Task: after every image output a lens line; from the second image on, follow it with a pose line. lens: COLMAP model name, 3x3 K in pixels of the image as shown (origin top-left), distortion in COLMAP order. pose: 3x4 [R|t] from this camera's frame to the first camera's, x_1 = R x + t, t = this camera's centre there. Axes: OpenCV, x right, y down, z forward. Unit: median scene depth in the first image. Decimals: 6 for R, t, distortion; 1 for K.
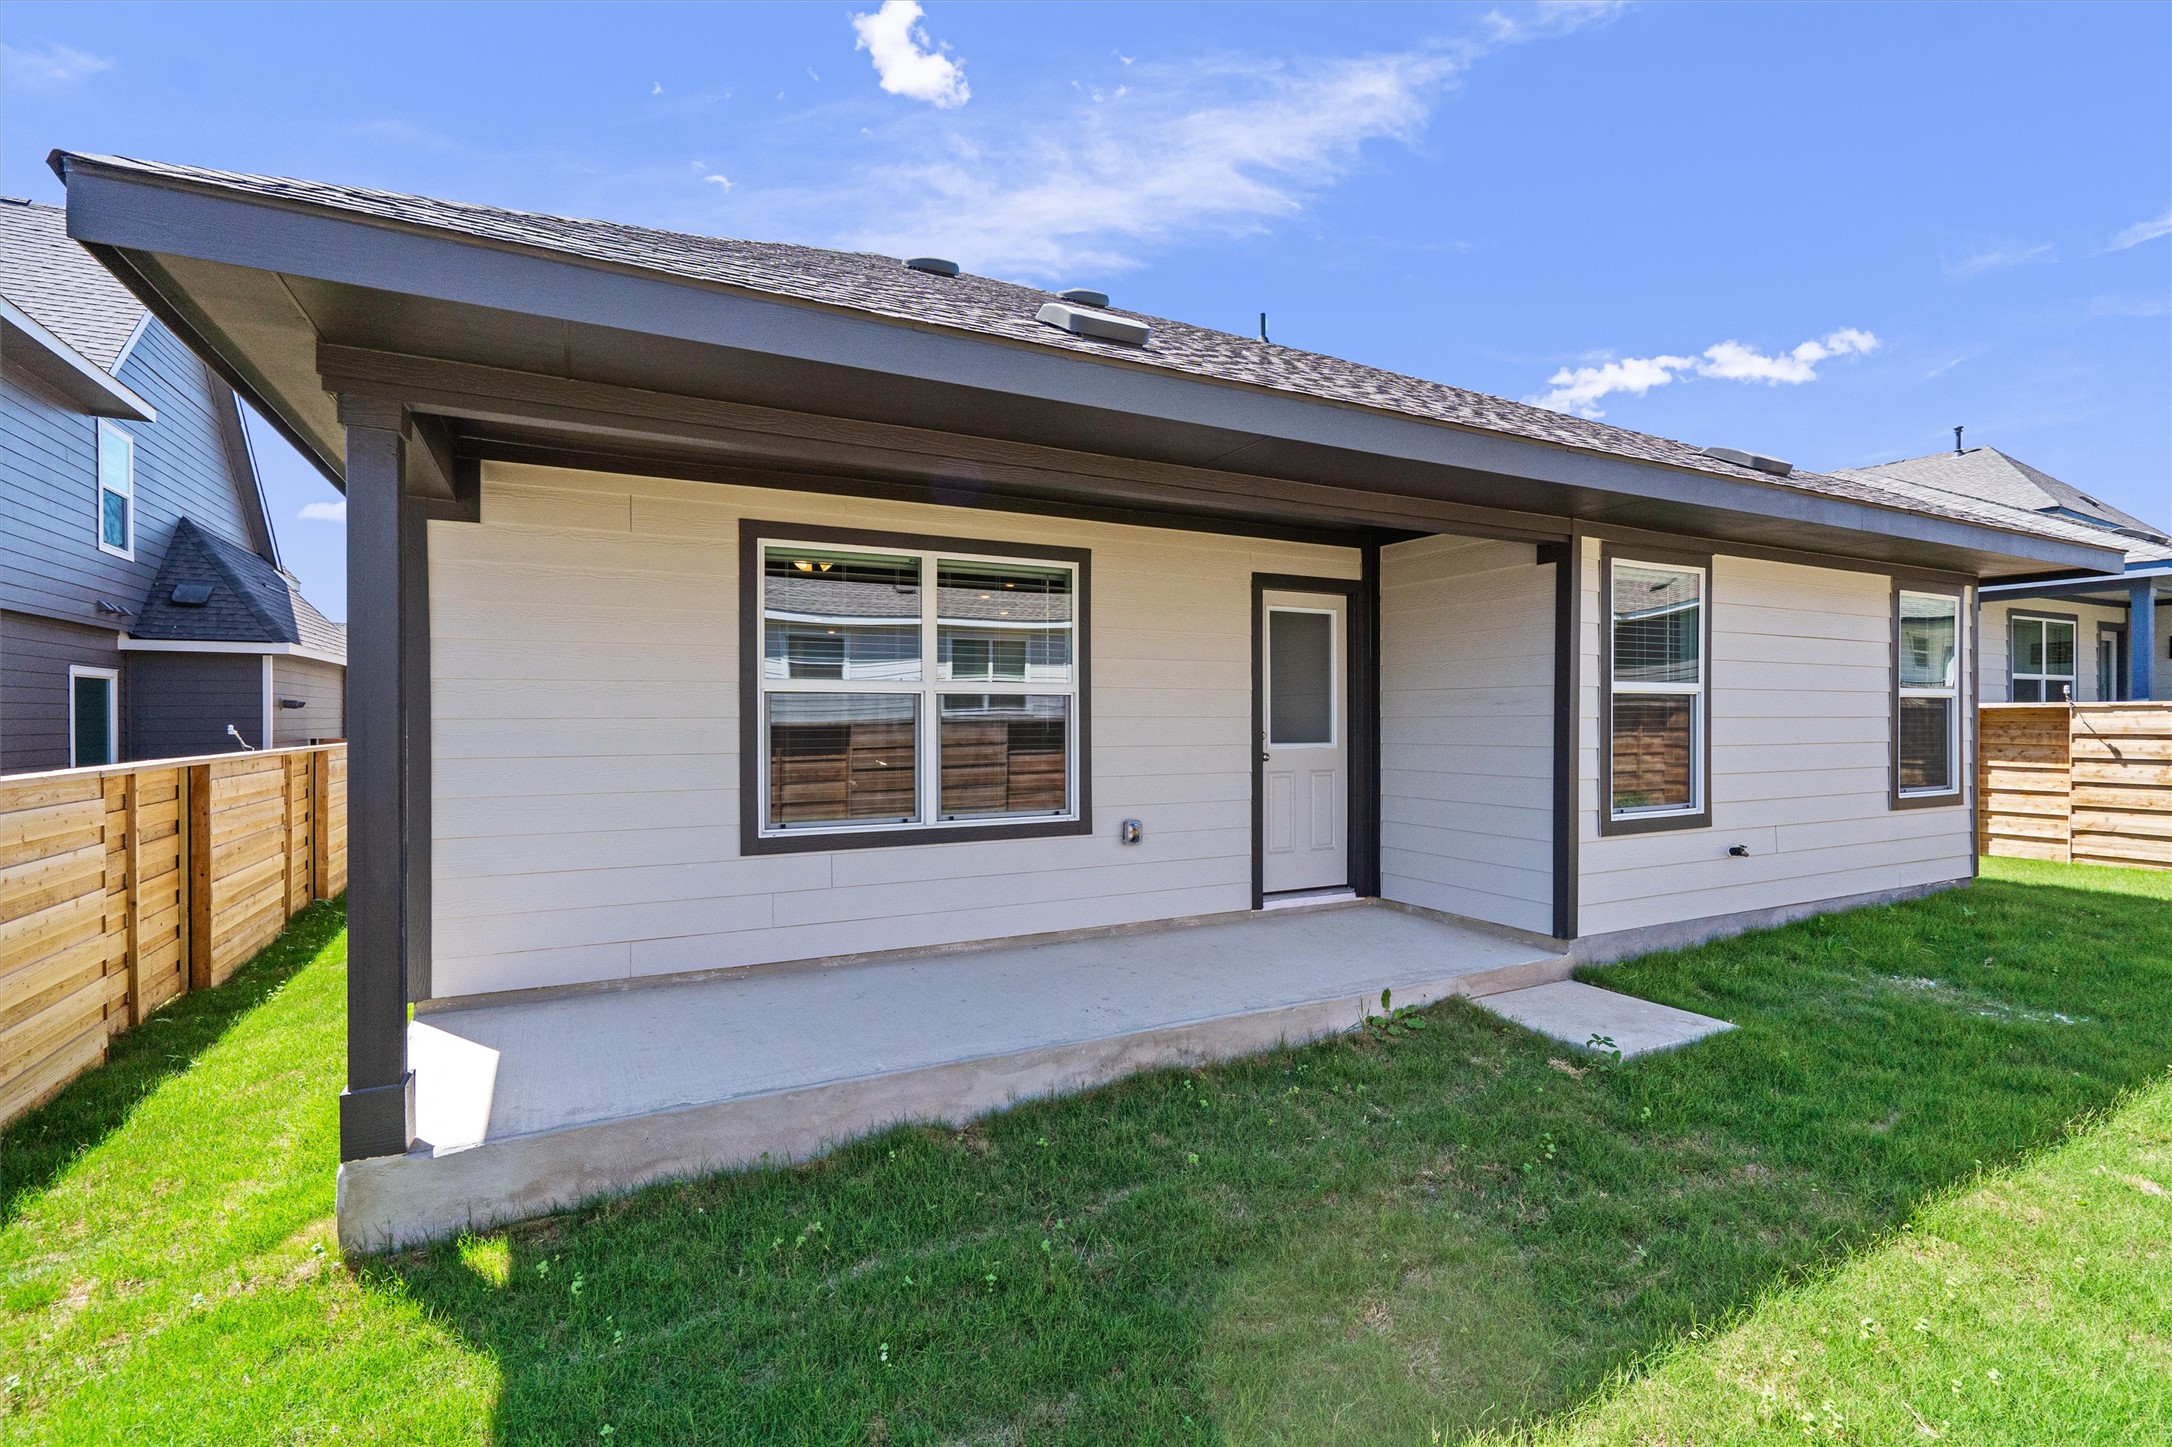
lens RADIAL K [[980.6, 0, 1083.4], [0, 980.6, 723.0], [0, 0, 1]] dist [0.002634, 0.000184]
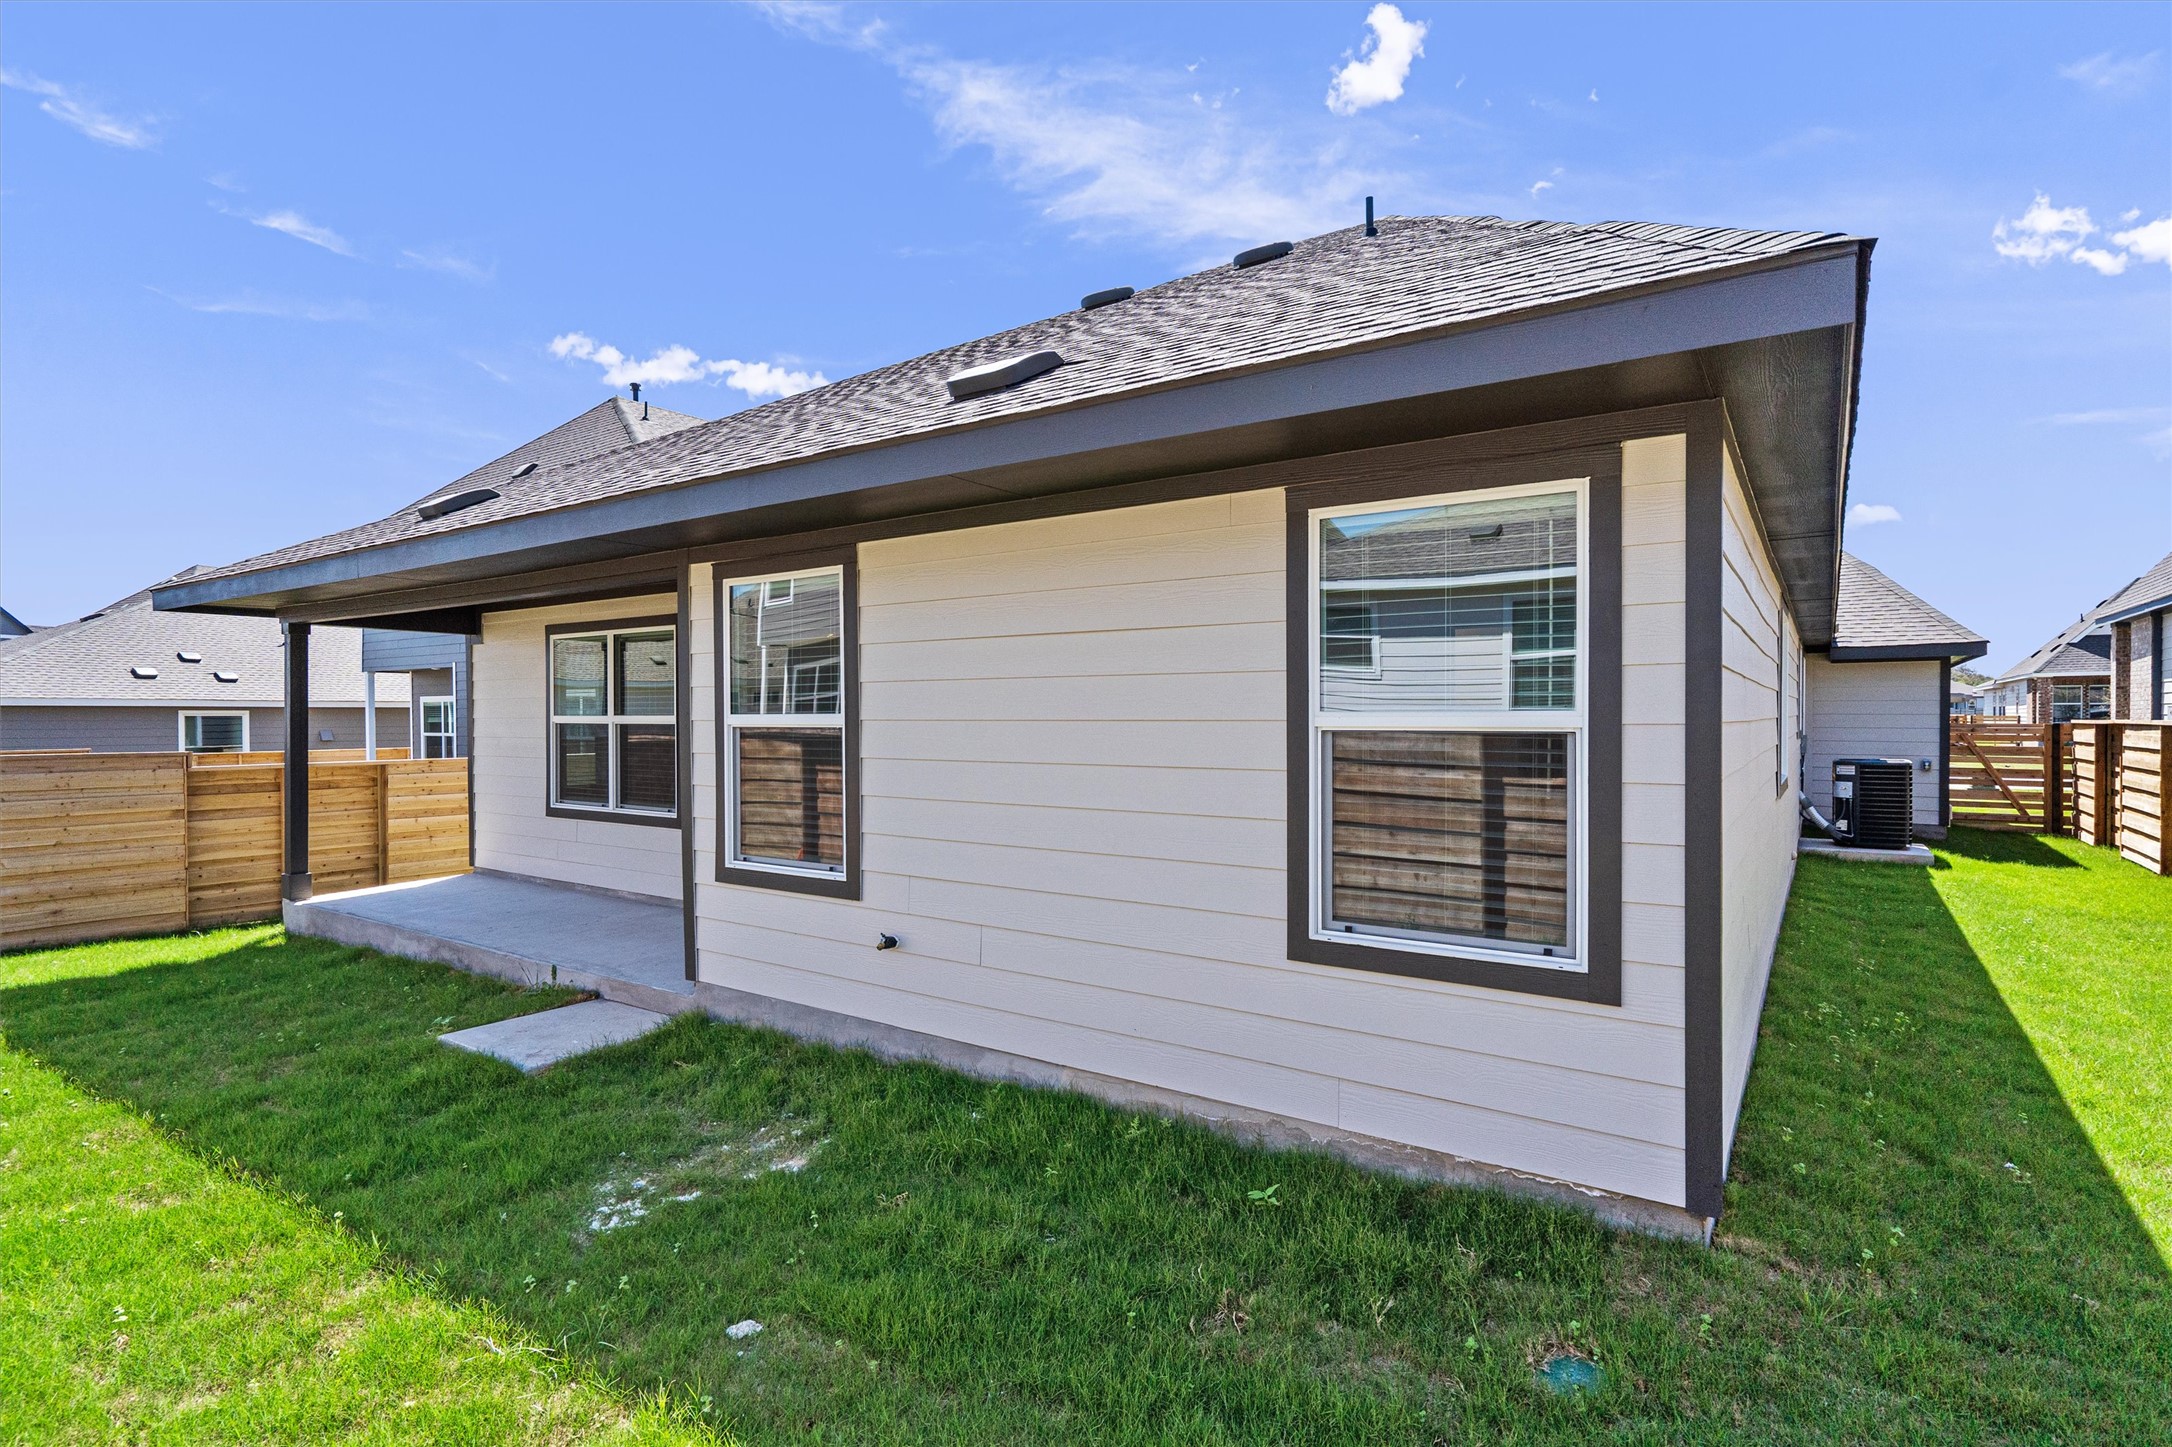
lens RADIAL K [[1071.1, 0, 1084.1], [0, 1071.1, 721.5], [0, 0, 1]] dist [-0.009496, 0.000220]
pose [[0.471742, 0.004047, -0.881727, 1.488980], [-0.004722, 0.999987, 0.002064, -0.037192], [0.881724, 0.003190, 0.471755, 0.778245]]
